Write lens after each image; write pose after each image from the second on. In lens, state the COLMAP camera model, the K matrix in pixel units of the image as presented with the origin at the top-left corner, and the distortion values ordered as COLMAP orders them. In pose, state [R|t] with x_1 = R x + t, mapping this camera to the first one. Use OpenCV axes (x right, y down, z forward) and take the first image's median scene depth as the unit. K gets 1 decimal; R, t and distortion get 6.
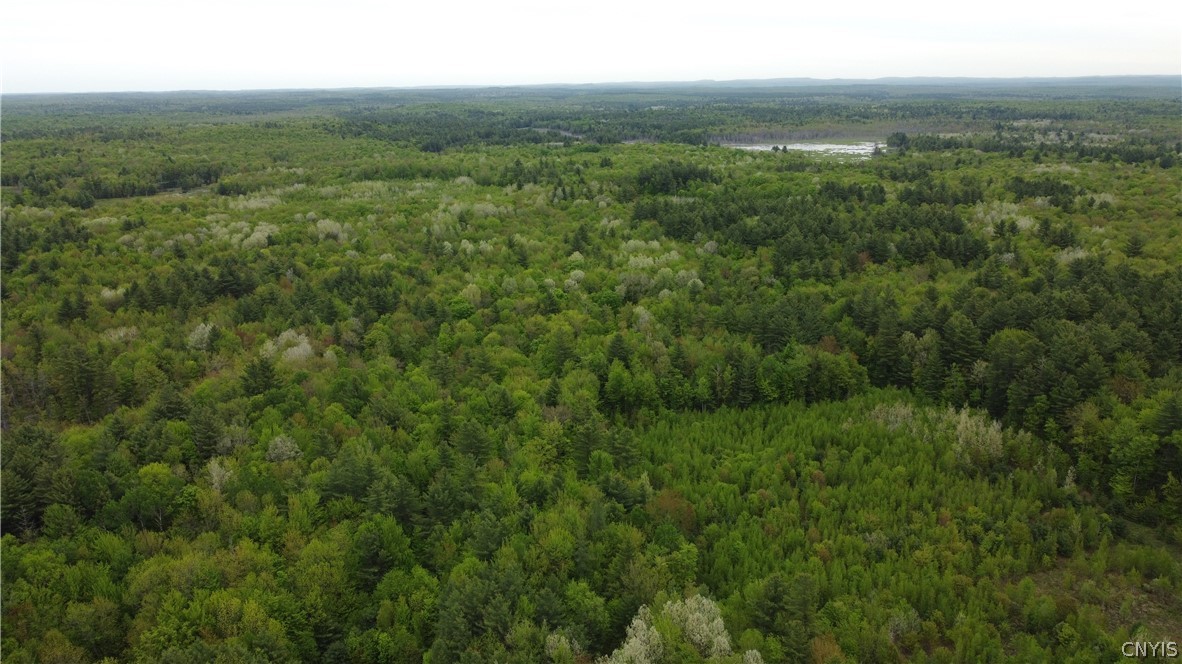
lens RADIAL K [[897.4, 0, 589.5], [0, 897.4, 329.9], [0, 0, 1]] dist [-0.001667, -0.003618]
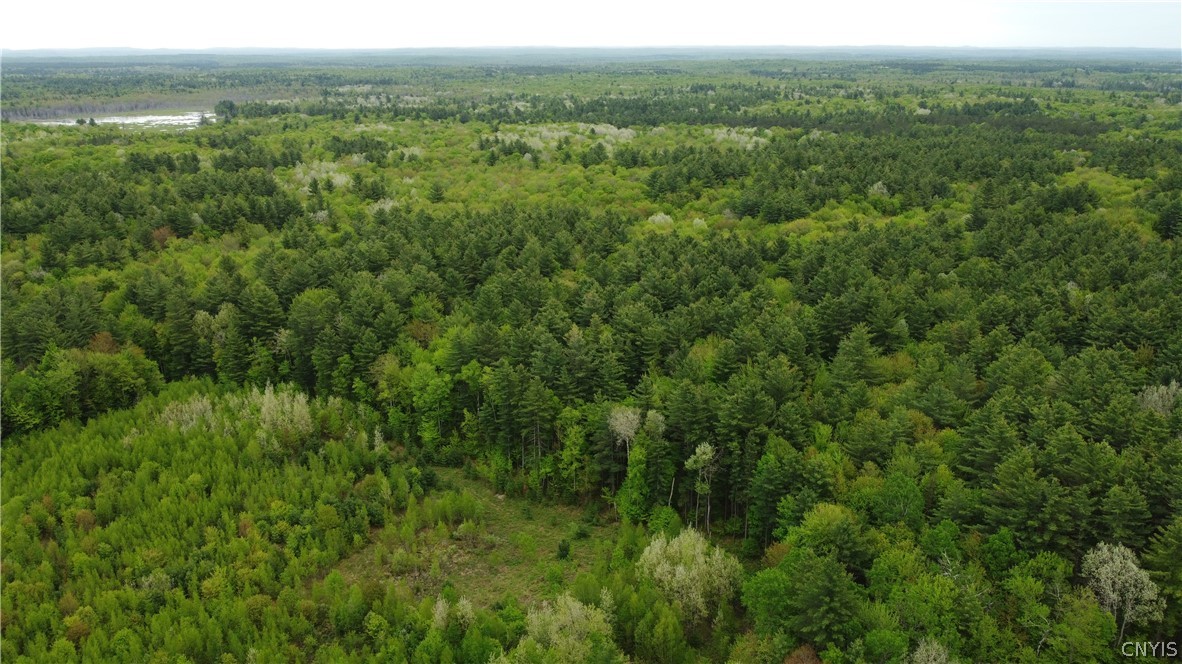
lens RADIAL K [[897.4, 0, 589.2], [0, 897.4, 331.8], [0, 0, 1]] dist [-0.001667, -0.003618]
pose [[0.772819, -0.183327, 0.607570, 0.112940], [0.163197, 0.982580, 0.088898, 0.005912], [-0.613284, 0.030452, 0.789275, 0.086823]]
